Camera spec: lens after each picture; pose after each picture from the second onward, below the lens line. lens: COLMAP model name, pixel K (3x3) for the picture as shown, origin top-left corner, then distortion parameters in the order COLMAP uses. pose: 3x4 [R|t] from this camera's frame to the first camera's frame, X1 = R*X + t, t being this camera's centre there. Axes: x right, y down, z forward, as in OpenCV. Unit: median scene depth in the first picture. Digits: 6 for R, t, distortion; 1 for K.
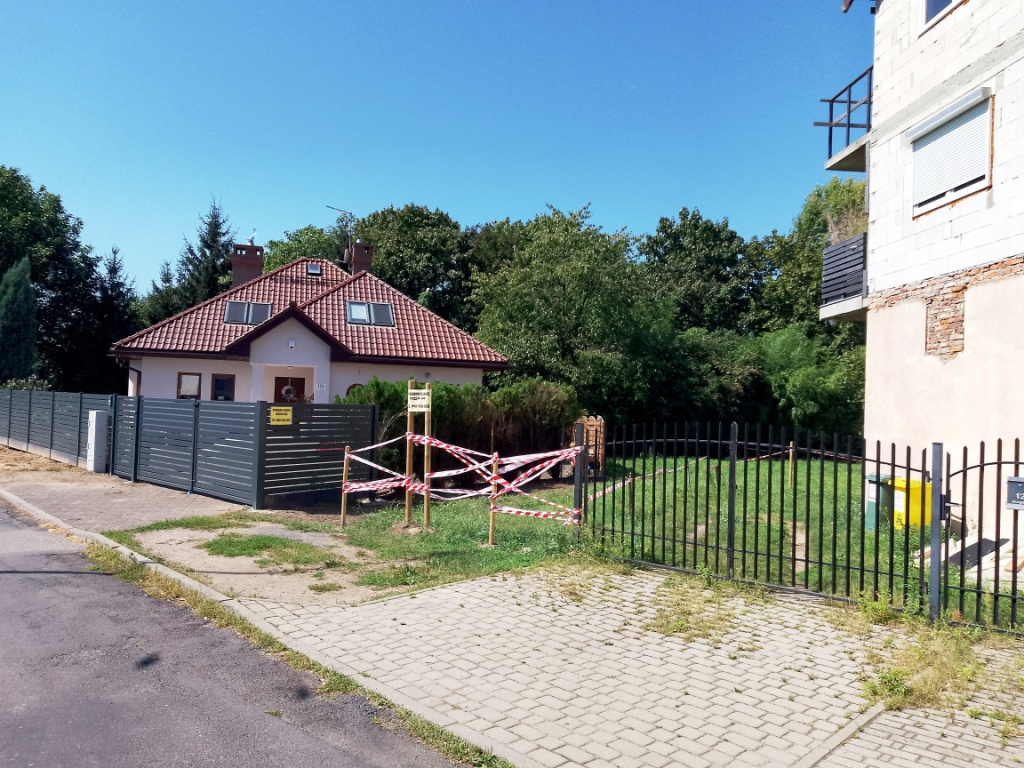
lens RADIAL K [[772.3, 0, 510.3], [0, 772.3, 389.1], [0, 0, 1]] dist [0.044793, -0.048991]
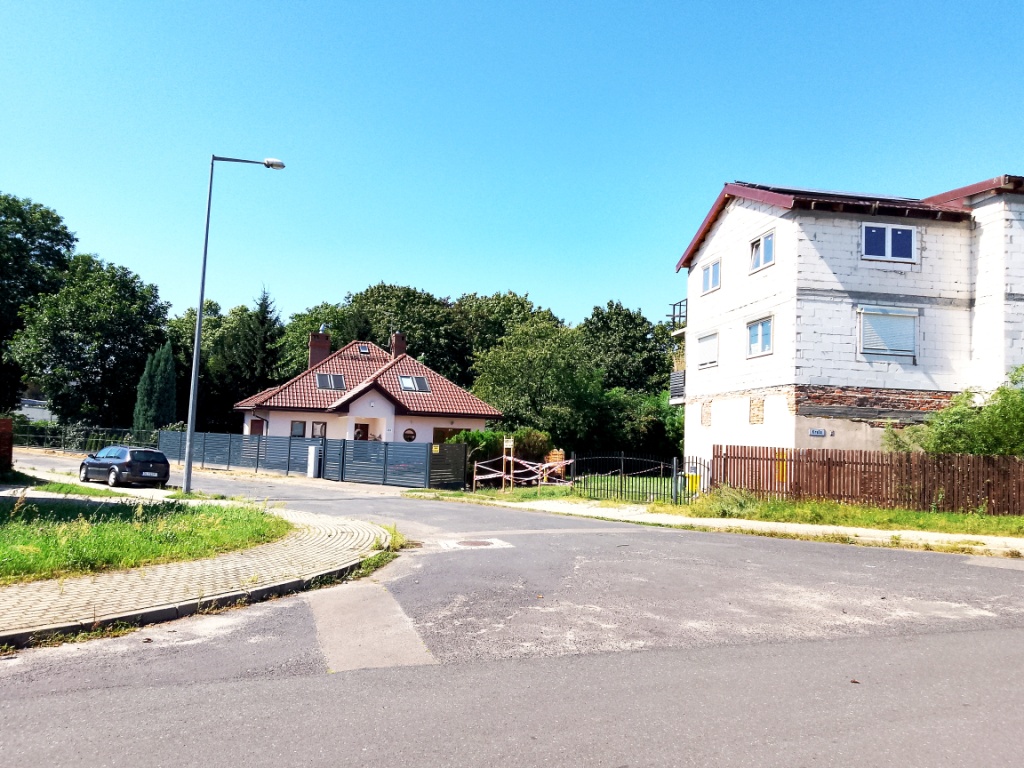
lens RADIAL K [[772.3, 0, 529.2], [0, 772.3, 408.8], [0, 0, 1]] dist [0.044793, -0.048991]
pose [[0.993476, 0.006159, 0.113876, -0.124160], [-0.004496, 0.999880, -0.014855, -0.023120], [-0.113954, 0.014246, 0.993384, -0.576455]]
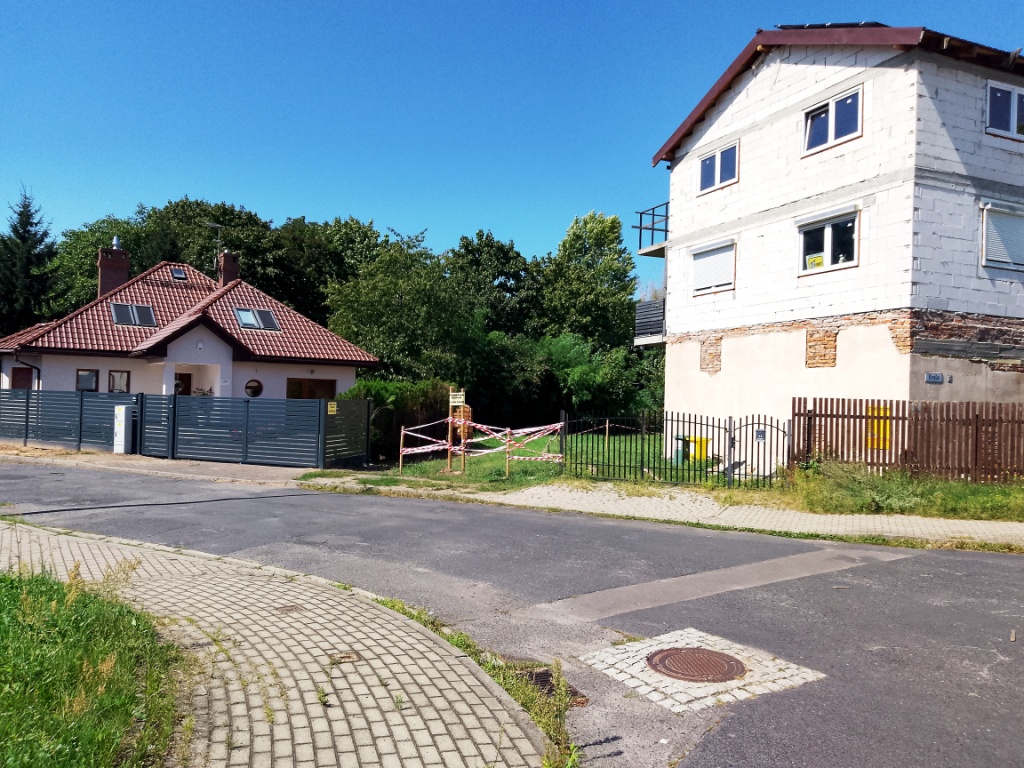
lens RADIAL K [[772.3, 0, 520.4], [0, 772.3, 393.5], [0, 0, 1]] dist [0.044793, -0.048991]
pose [[0.937997, -0.007459, 0.346563, -0.210130], [-0.001536, 0.999669, 0.025673, -0.014977], [-0.346640, -0.024613, 0.937675, -0.242438]]
